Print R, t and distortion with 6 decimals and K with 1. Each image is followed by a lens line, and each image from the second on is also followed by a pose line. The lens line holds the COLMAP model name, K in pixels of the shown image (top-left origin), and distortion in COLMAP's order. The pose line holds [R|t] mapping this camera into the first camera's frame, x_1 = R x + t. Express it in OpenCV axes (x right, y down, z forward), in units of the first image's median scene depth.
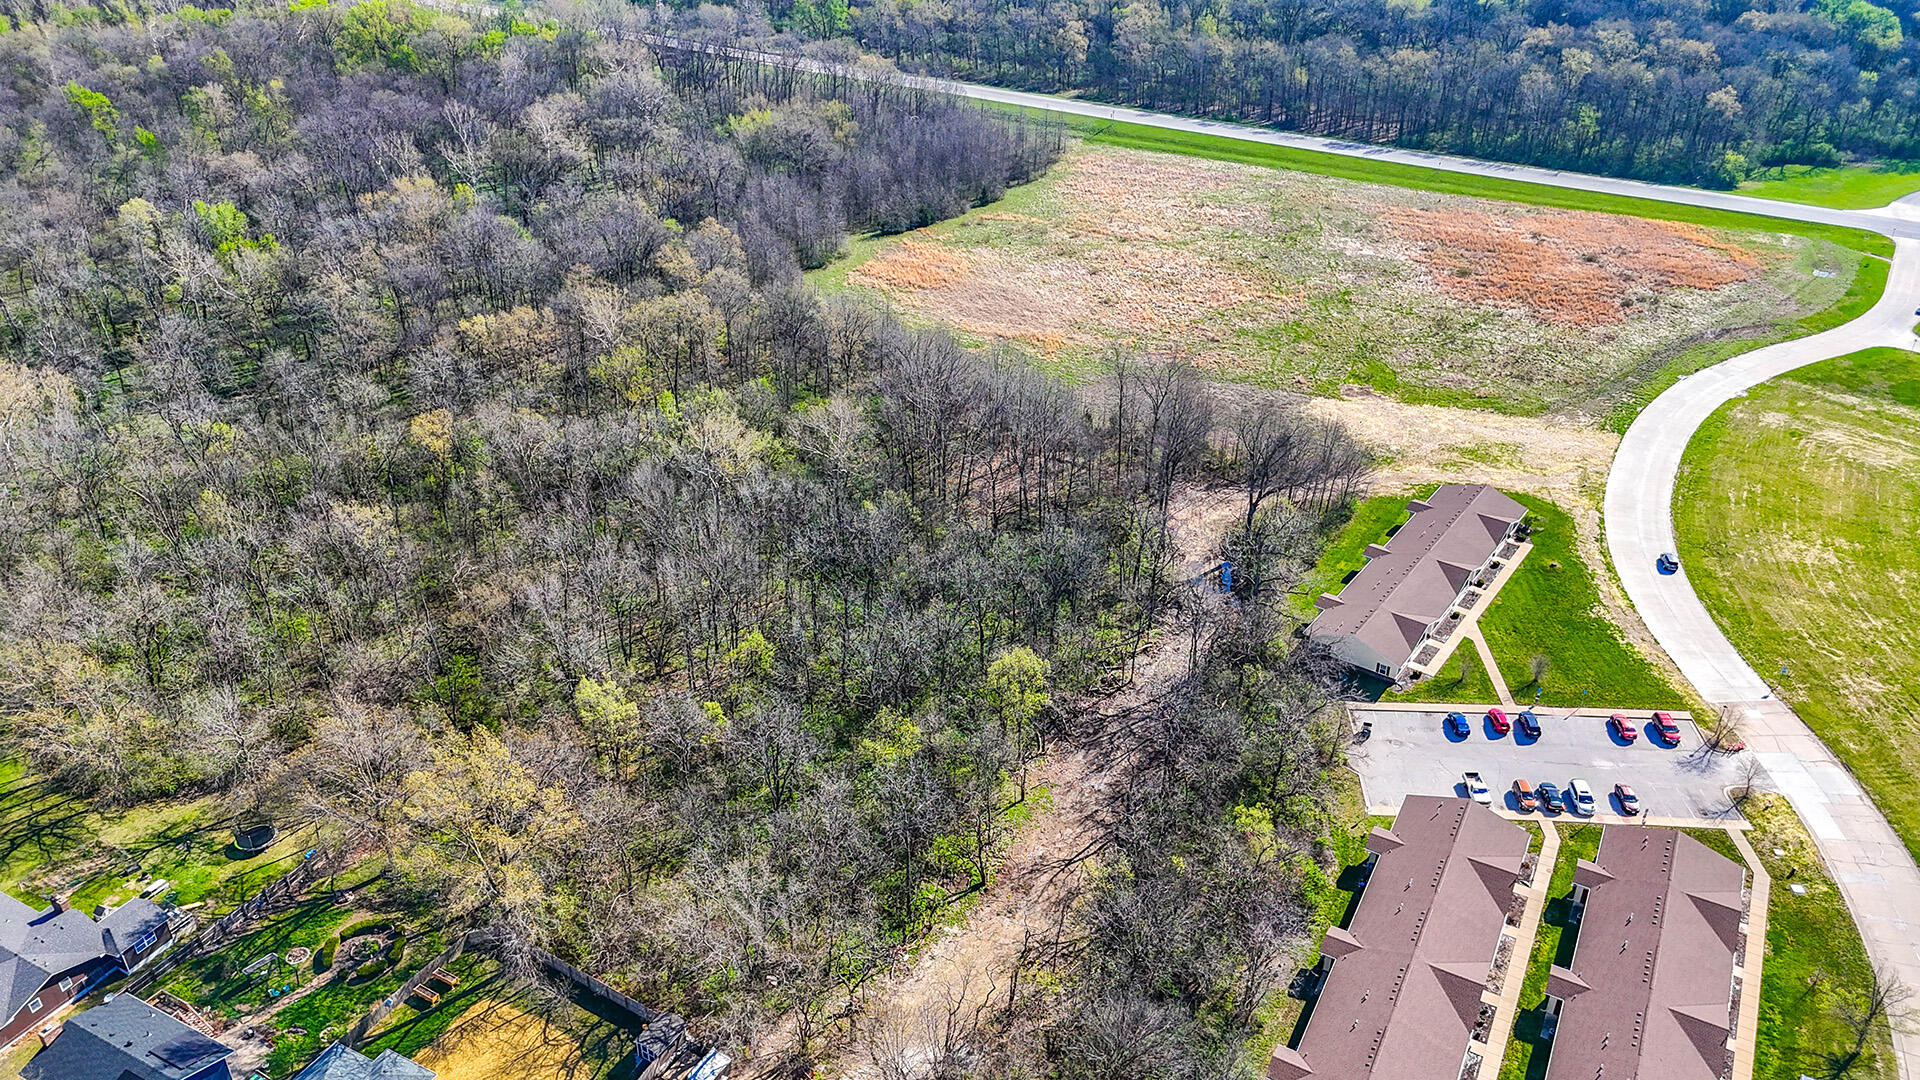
lens RADIAL K [[1408.9, 0, 957.7], [0, 1408.9, 546.6], [0, 0, 1]] dist [0.082885, -0.043768]
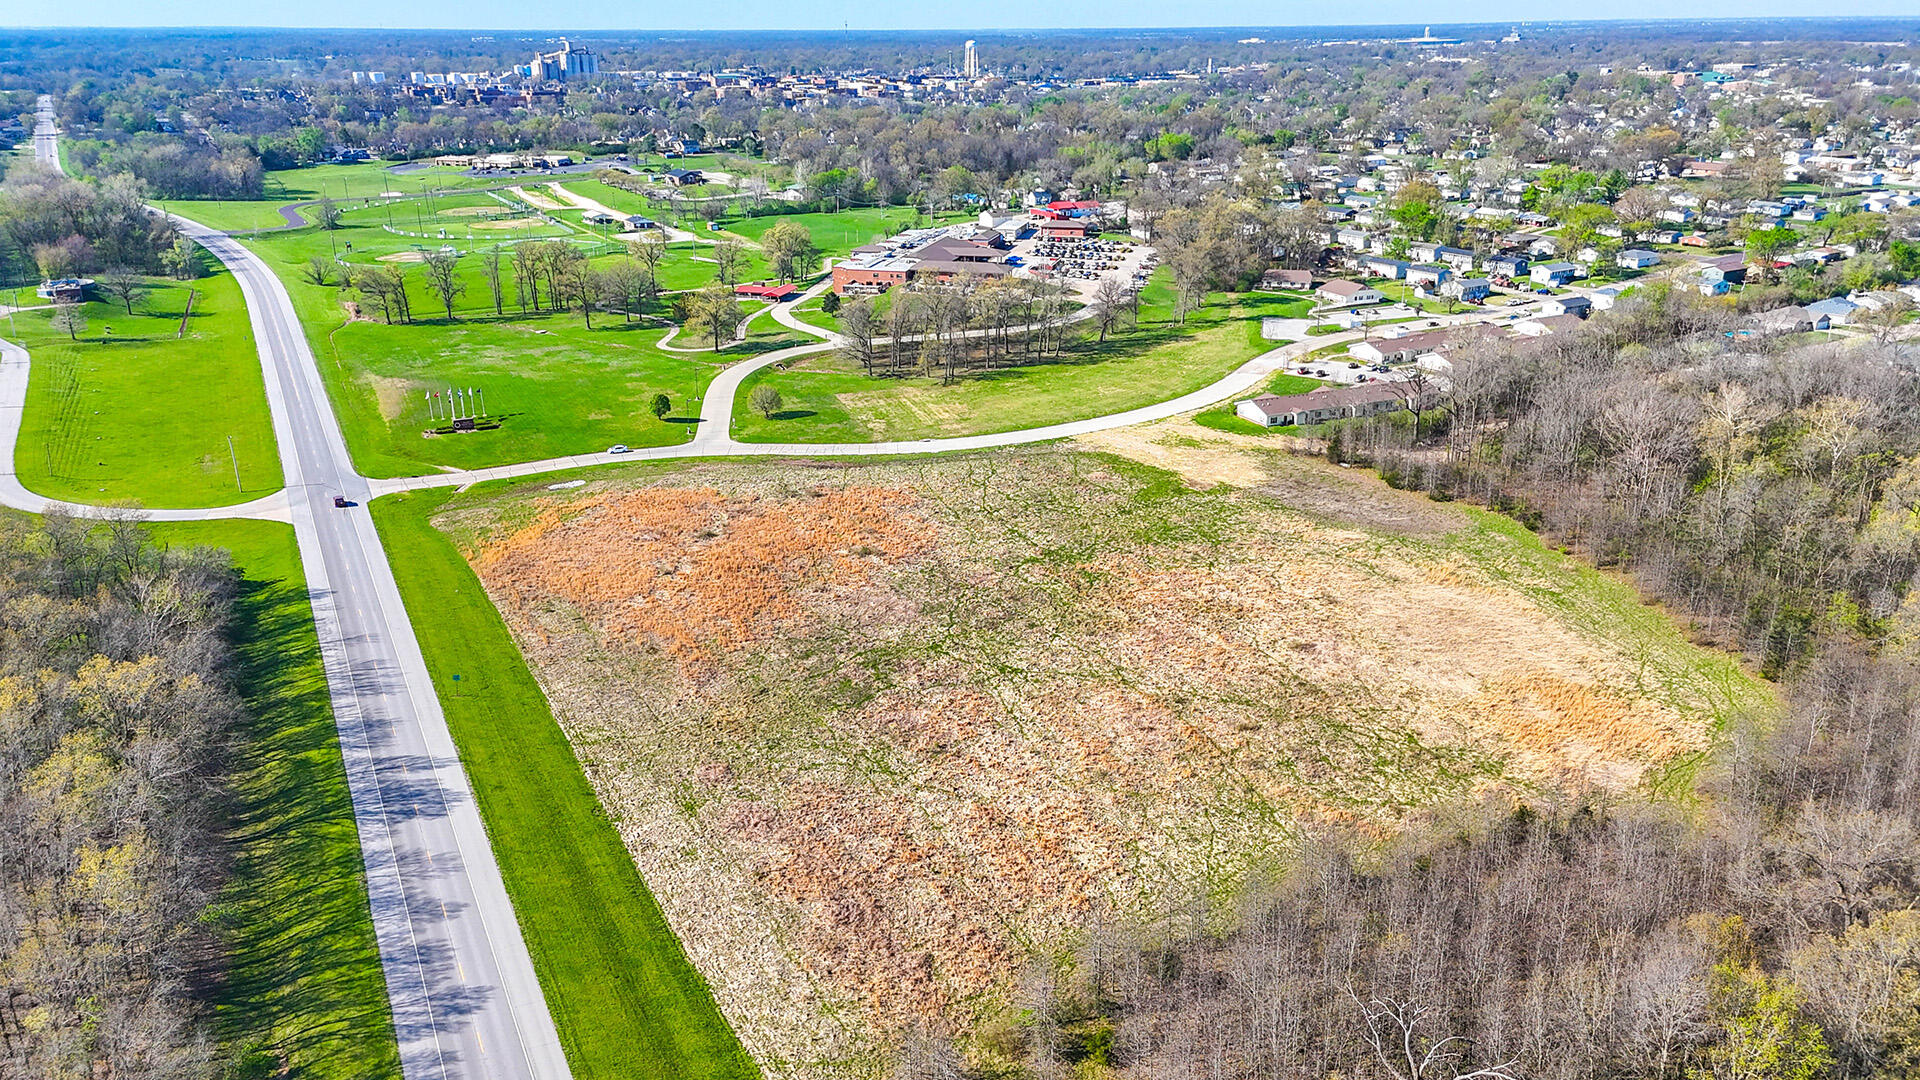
lens RADIAL K [[1408.9, 0, 960.9], [0, 1408.9, 545.2], [0, 0, 1]] dist [0.082885, -0.043768]
pose [[-0.860860, -0.173884, 0.478210, -0.086815], [0.259820, 0.657841, 0.706922, -0.779621], [-0.437509, 0.732809, -0.521131, 1.437950]]
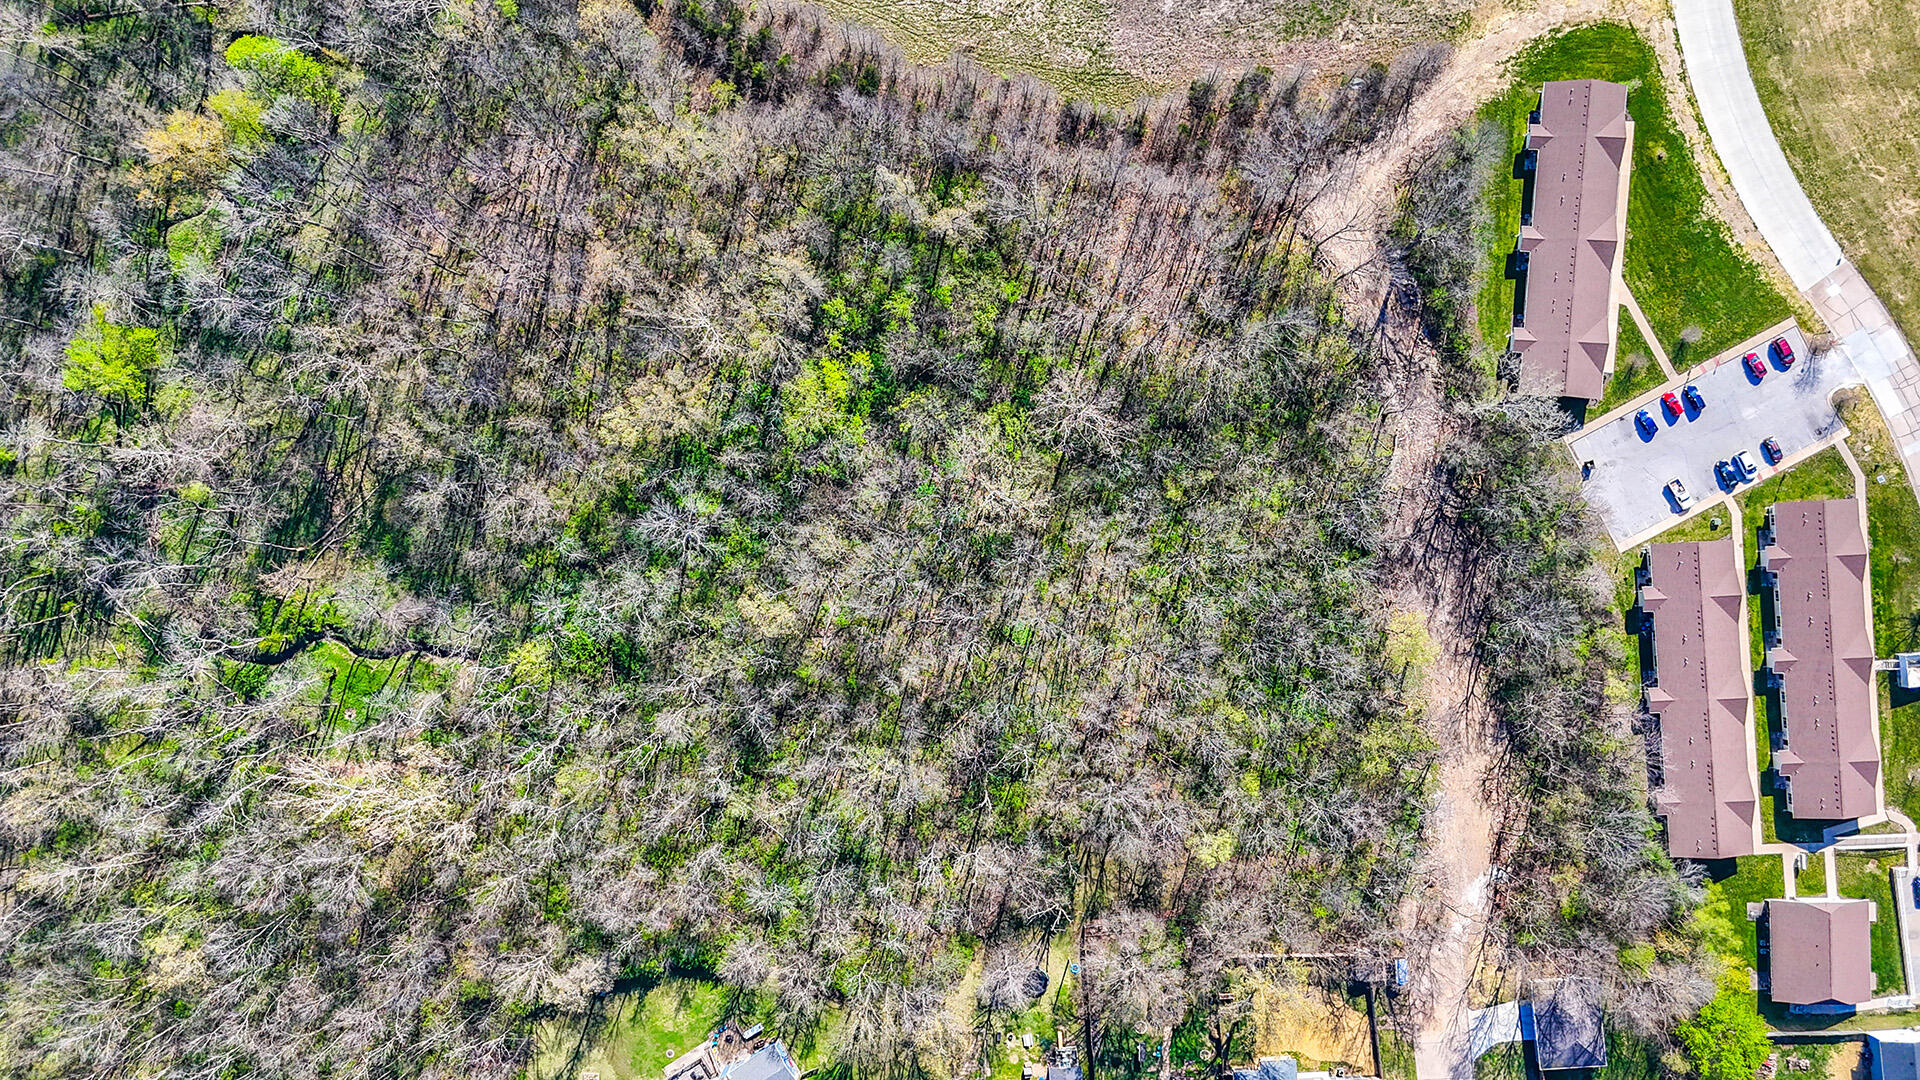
lens RADIAL K [[1408.9, 0, 962.3], [0, 1408.9, 546.0], [0, 0, 1]] dist [0.082885, -0.043768]
pose [[0.845929, -0.532900, -0.020550, -0.130904], [0.289524, 0.426549, 0.856873, -0.660654], [-0.447862, -0.730803, 0.515118, 0.281280]]
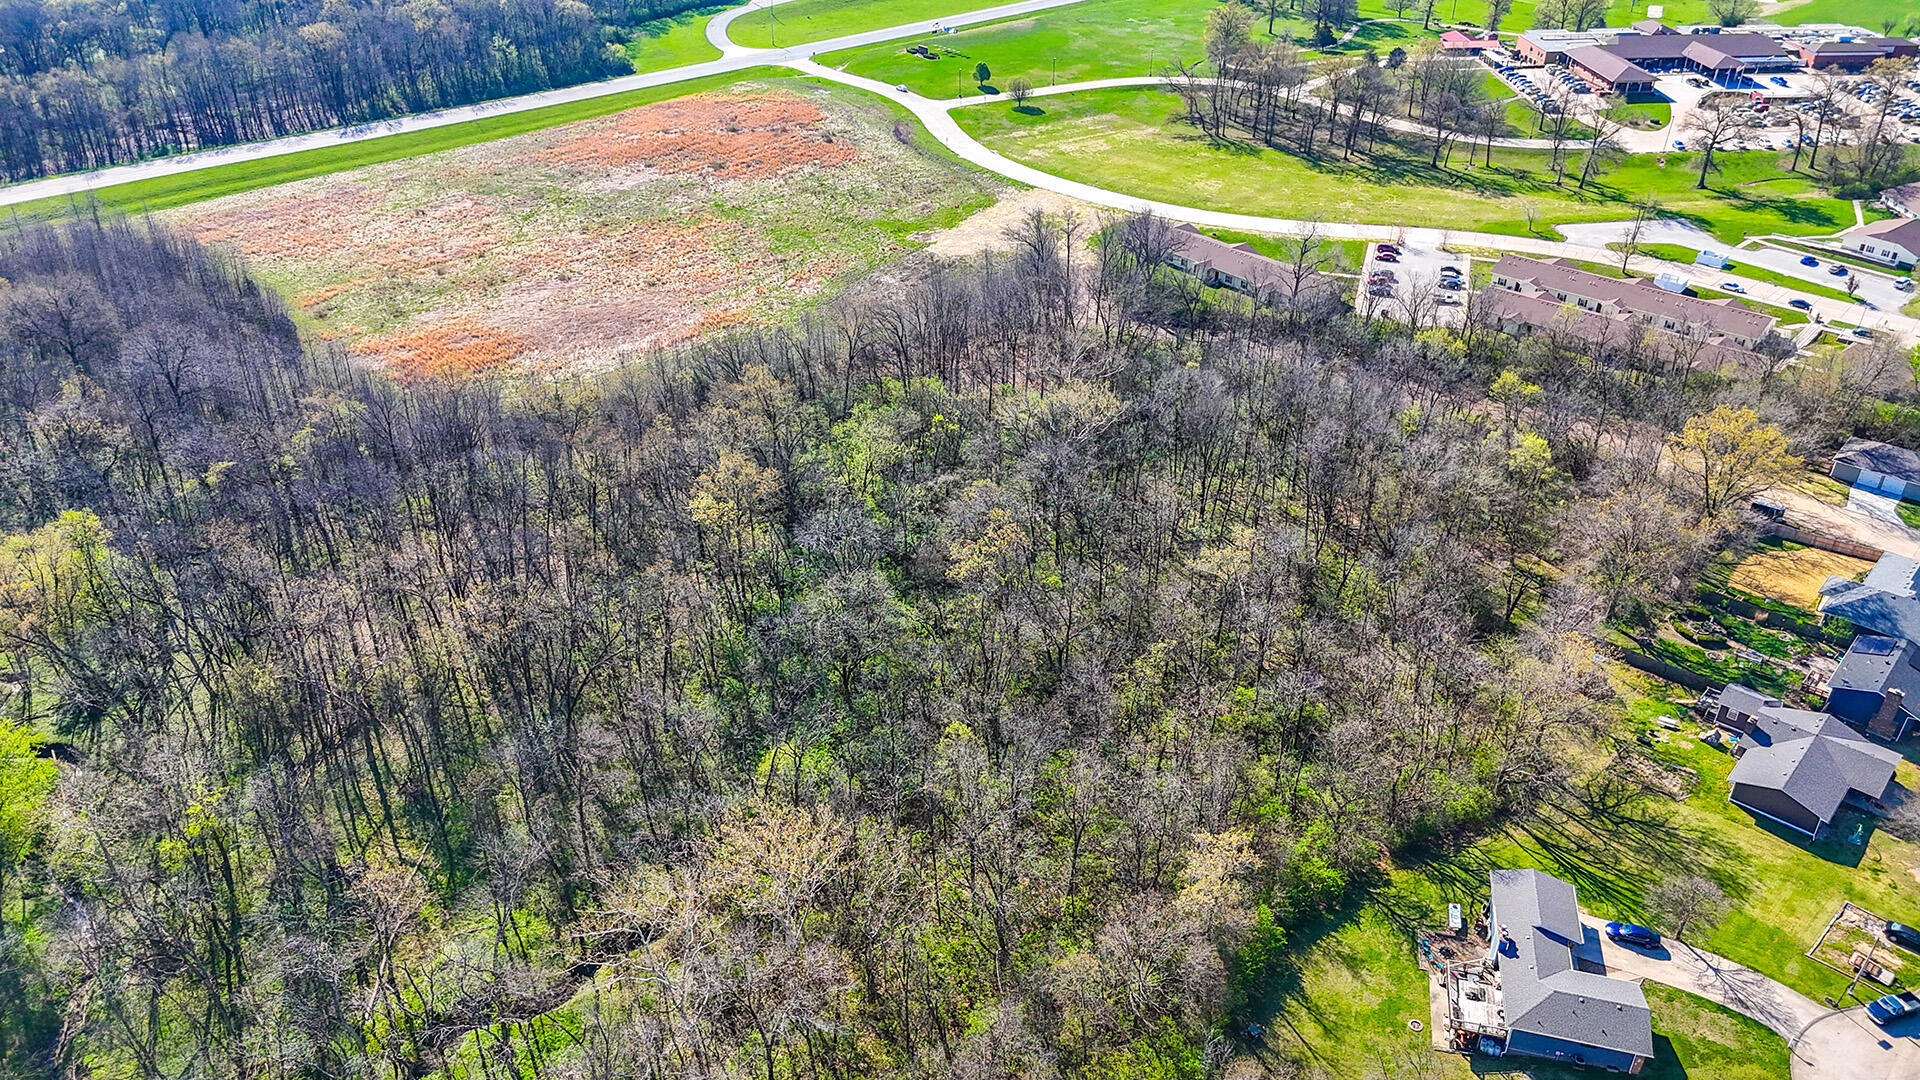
lens RADIAL K [[1408.9, 0, 957.2], [0, 1408.9, 542.8], [0, 0, 1]] dist [0.082885, -0.043768]
pose [[0.244598, -0.514863, 0.821638, -0.733374], [0.489544, 0.797021, 0.353702, -0.268515], [-0.836970, 0.315713, 0.446997, 0.424176]]
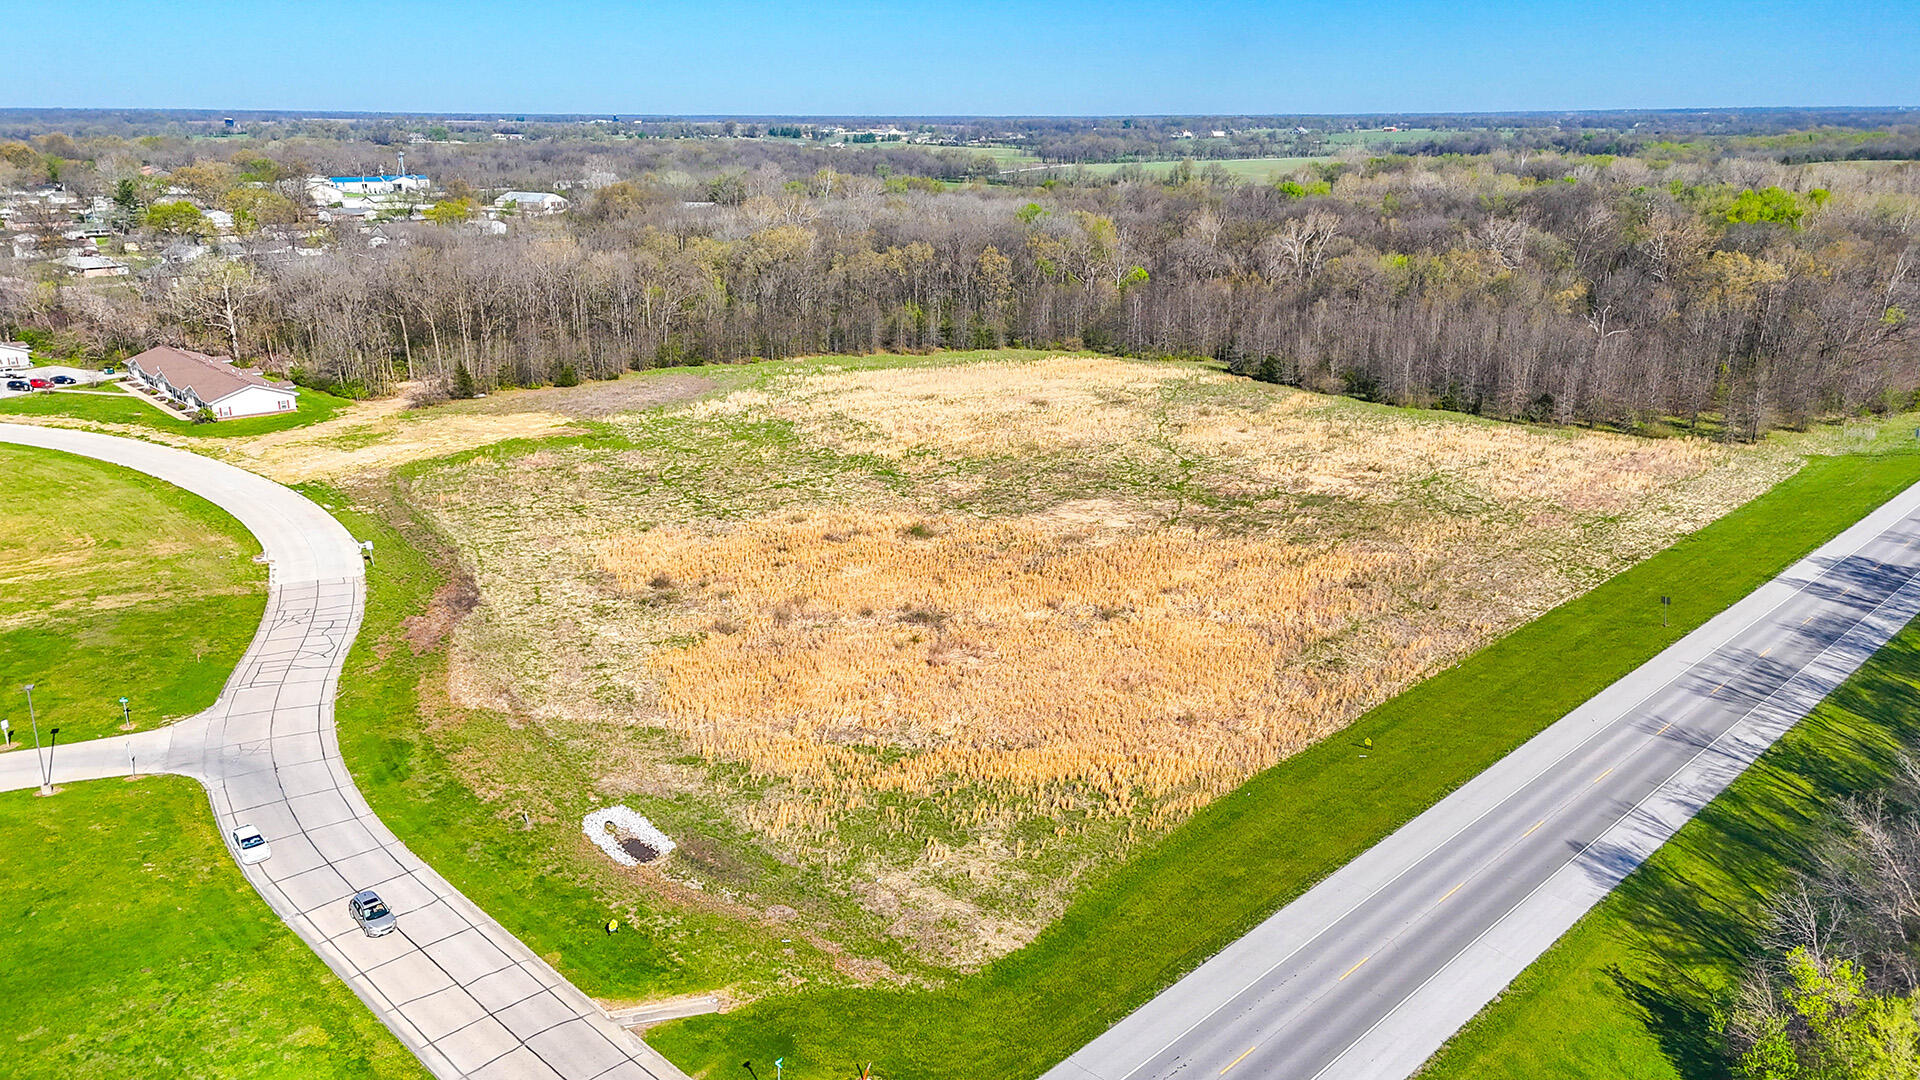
lens RADIAL K [[1408.9, 0, 956.5], [0, 1408.9, 544.3], [0, 0, 1]] dist [0.082885, -0.043768]
pose [[-0.216345, 0.280631, -0.935116, 0.878861], [-0.494144, 0.794586, 0.352781, -0.395442], [0.842031, 0.538404, -0.033233, 1.061015]]
